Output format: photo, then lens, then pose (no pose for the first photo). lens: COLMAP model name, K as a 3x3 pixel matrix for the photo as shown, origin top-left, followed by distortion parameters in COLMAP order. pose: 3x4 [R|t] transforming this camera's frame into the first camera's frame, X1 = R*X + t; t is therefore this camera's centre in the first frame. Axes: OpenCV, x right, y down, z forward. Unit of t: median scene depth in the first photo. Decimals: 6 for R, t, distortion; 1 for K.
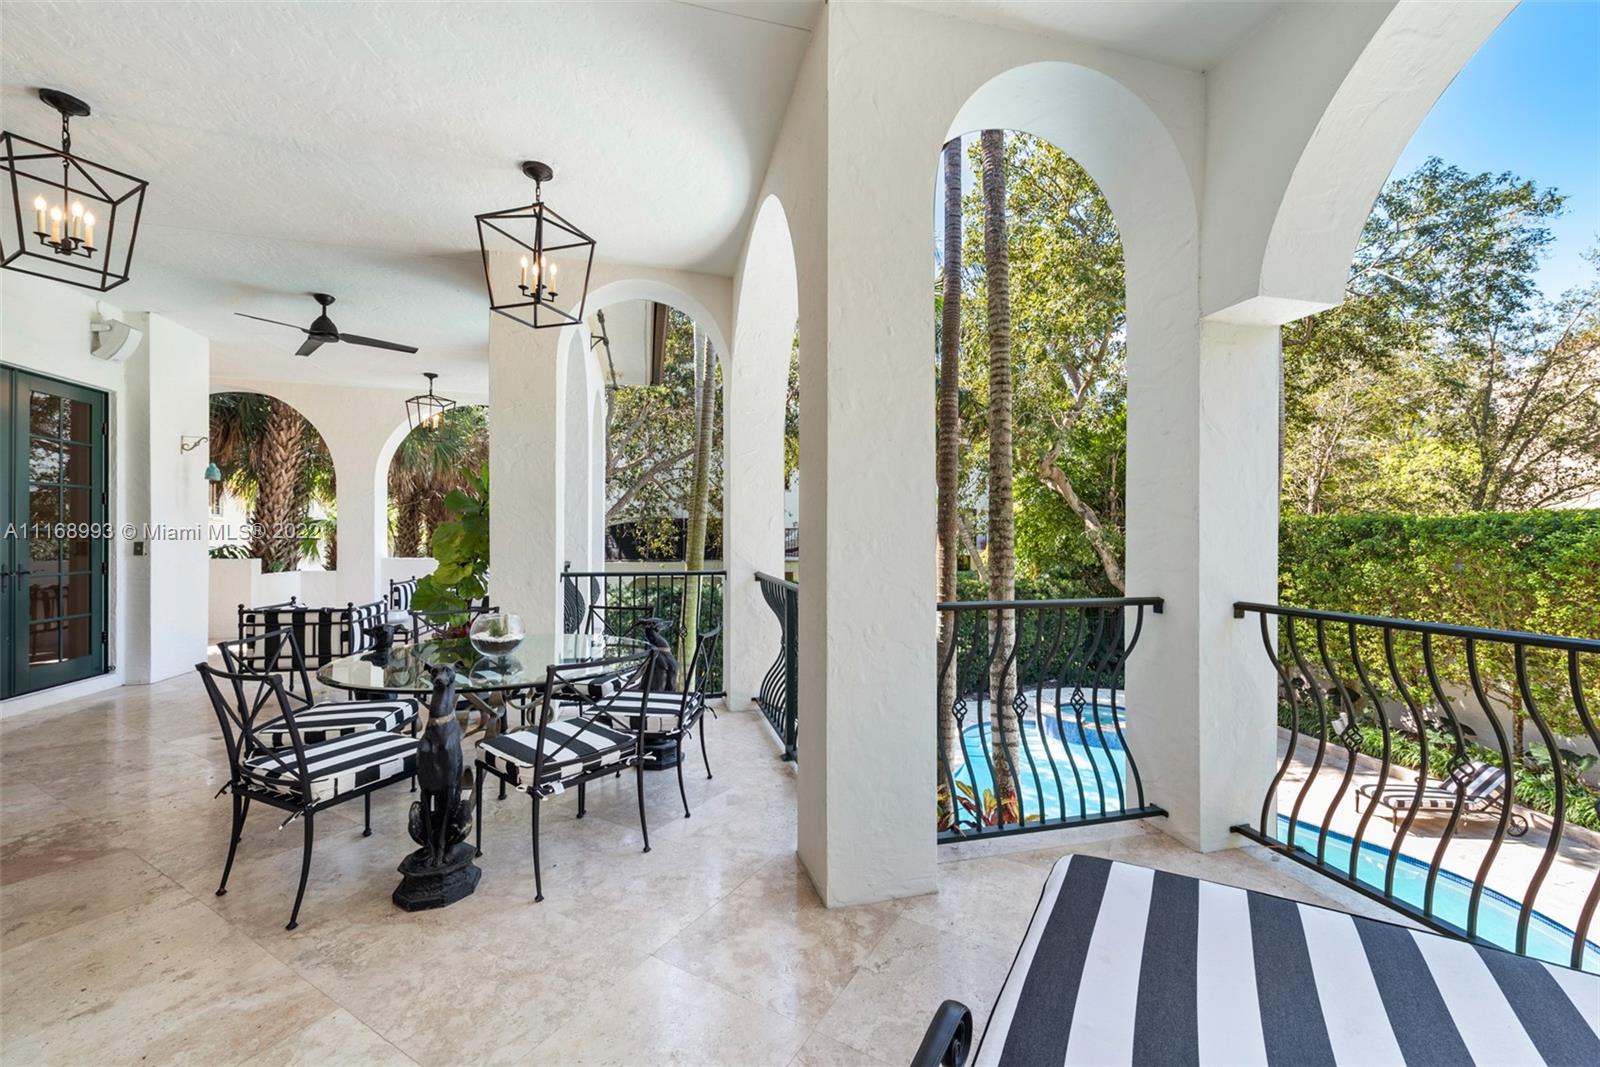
lens RADIAL K [[642.6, 0, 804.0], [0, 642.6, 524.8], [0, 0, 1]] dist [0.017944, -0.005303]
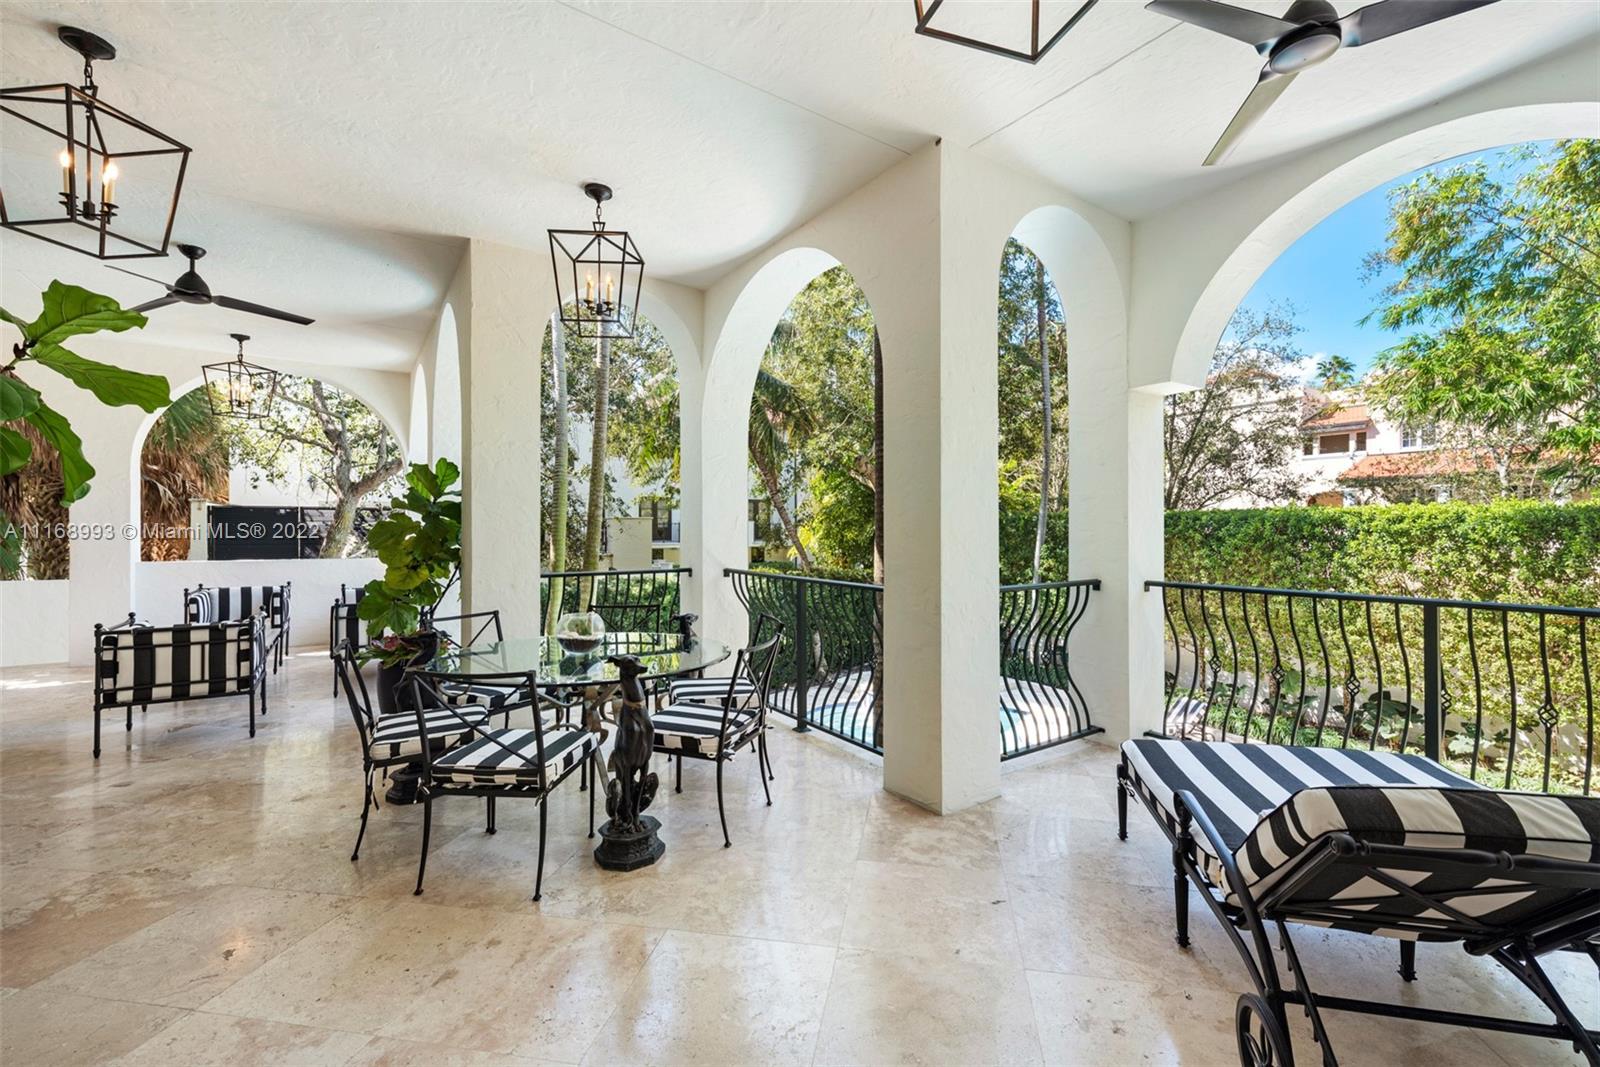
lens RADIAL K [[700.7, 0, 805.6], [0, 700.7, 509.7], [0, 0, 1]] dist [0.001504, -0.000007]
pose [[0.934661, 0.006065, 0.355489, -0.499264], [-0.004133, 0.999972, -0.006196, -0.024181], [-0.355517, 0.004322, 0.934660, -0.177331]]
